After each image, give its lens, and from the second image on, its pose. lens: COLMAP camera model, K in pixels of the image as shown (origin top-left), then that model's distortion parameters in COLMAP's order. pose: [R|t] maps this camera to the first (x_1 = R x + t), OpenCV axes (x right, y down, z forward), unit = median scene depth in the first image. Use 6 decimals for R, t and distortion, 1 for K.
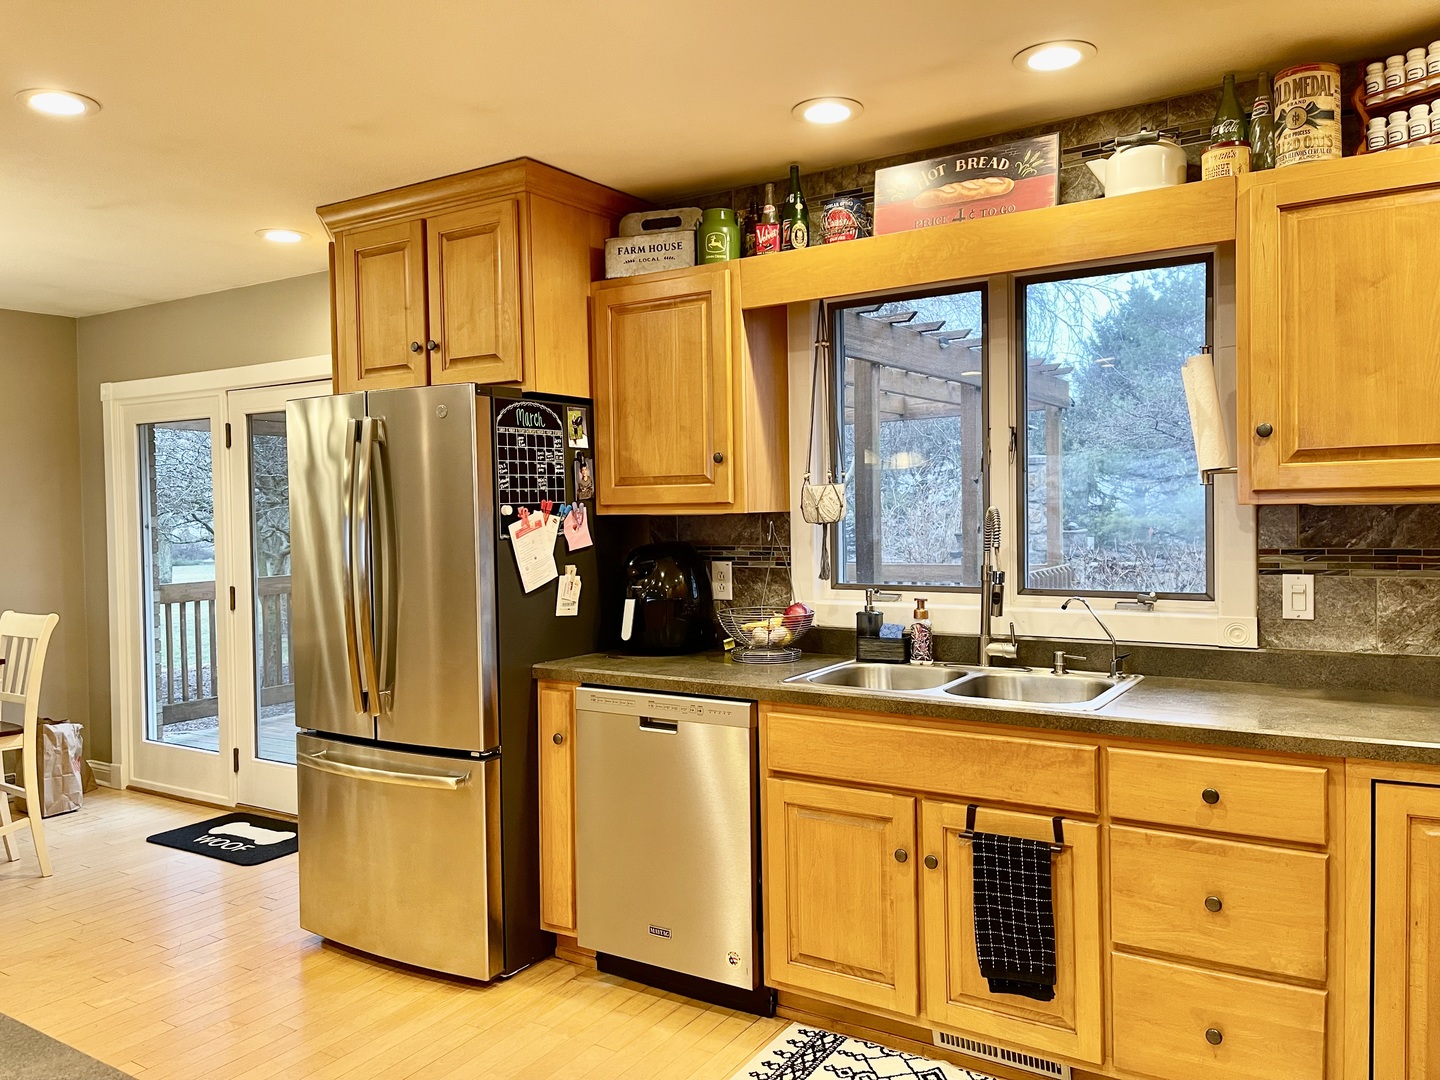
lens RADIAL K [[1089.3, 0, 720.0], [0, 1089.3, 540.0], [0, 0, 1]] dist [0.108966, -0.146408]
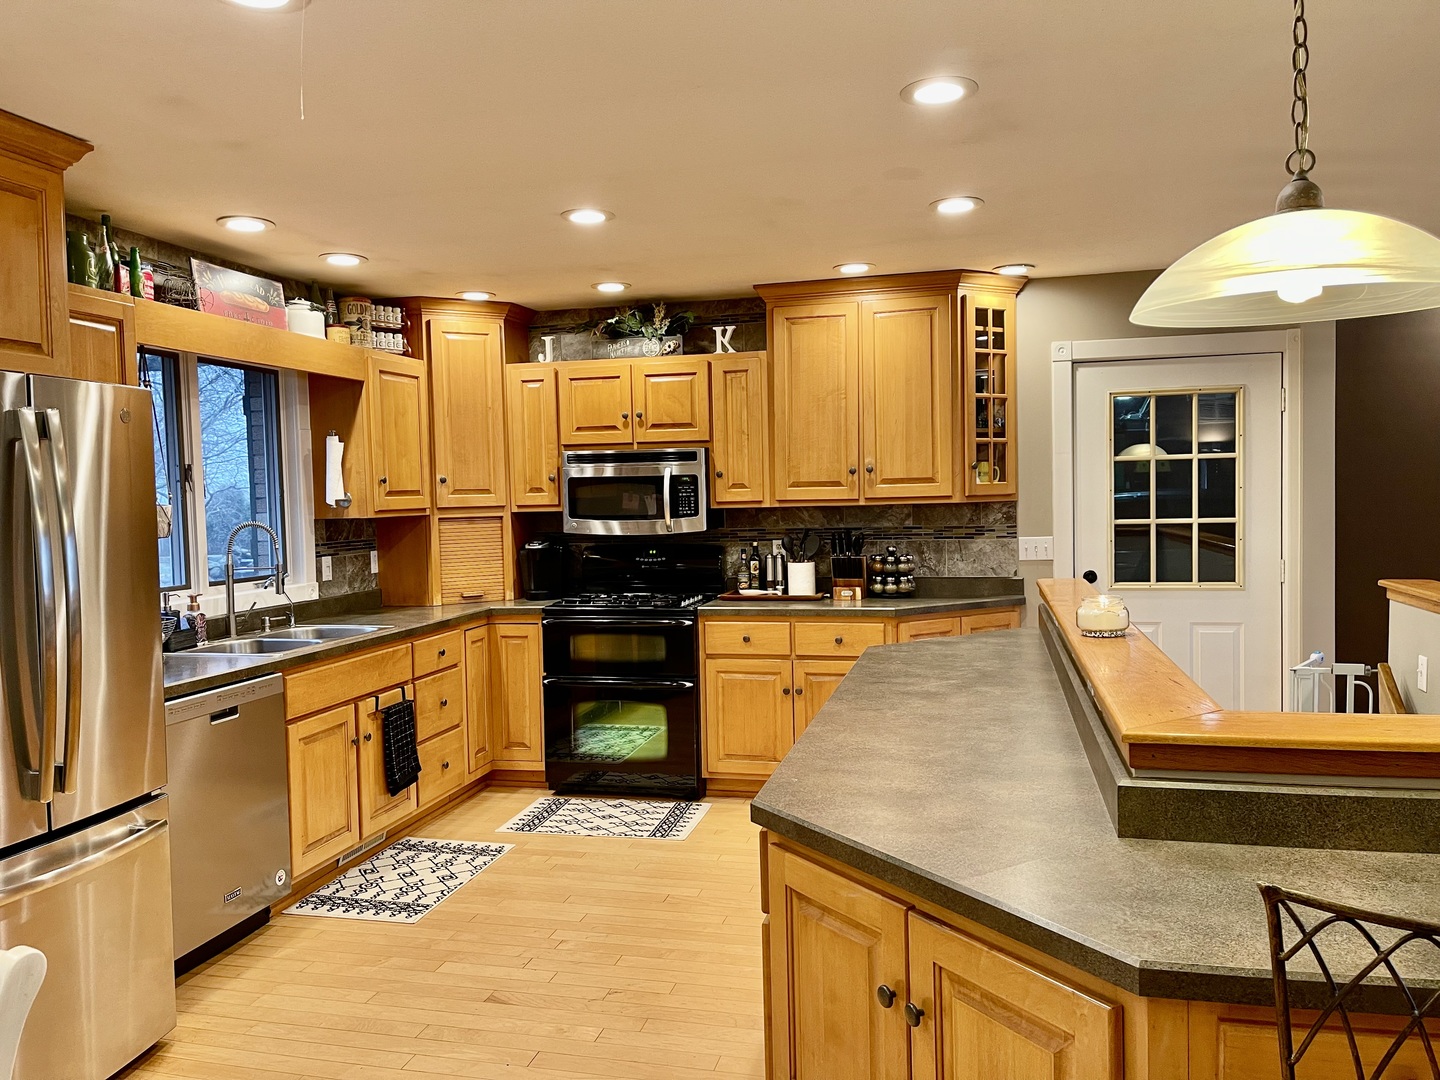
lens RADIAL K [[1089.3, 0, 720.0], [0, 1089.3, 540.0], [0, 0, 1]] dist [0.108966, -0.146408]
pose [[-0.318648, -0.014165, 0.947767, -0.781016], [0.059493, 0.997618, 0.034912, -0.011959], [-0.946004, 0.067511, -0.317047, 0.520768]]
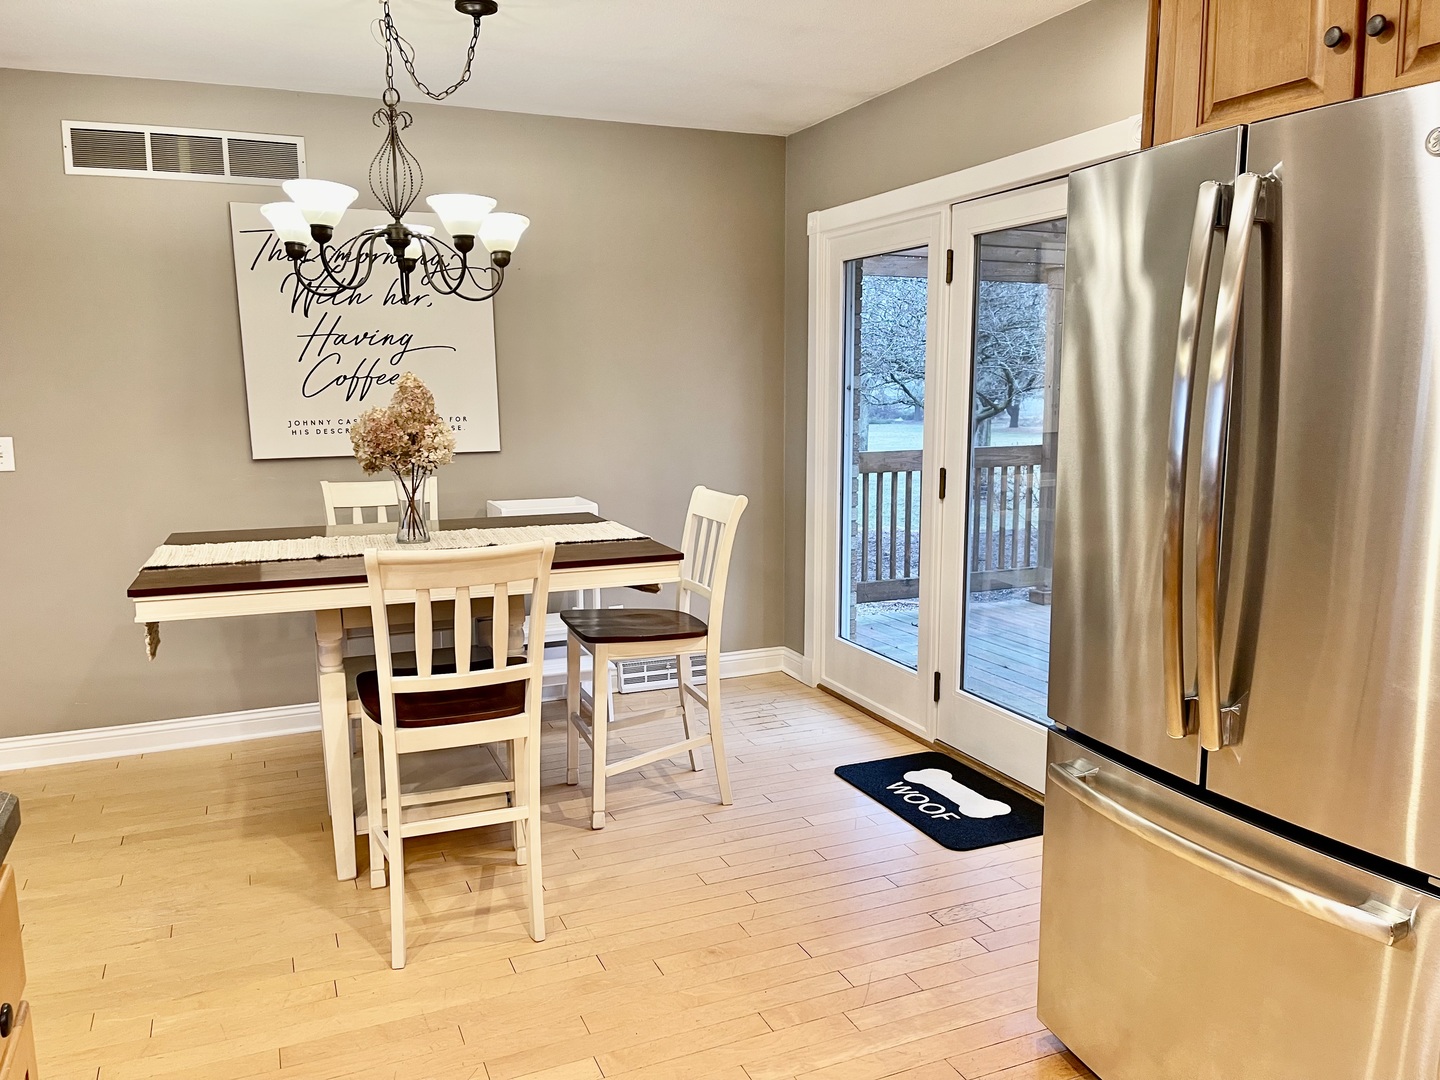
lens RADIAL K [[1086.5, 0, 720.0], [0, 1086.5, 540.0], [0, 0, 1]] dist [0.110906, -0.279817]
pose [[0.828752, 0.093681, -0.551719, -0.154904], [-0.024570, 0.991029, 0.131367, -0.004595], [0.559076, -0.095315, 0.823619, 0.300478]]
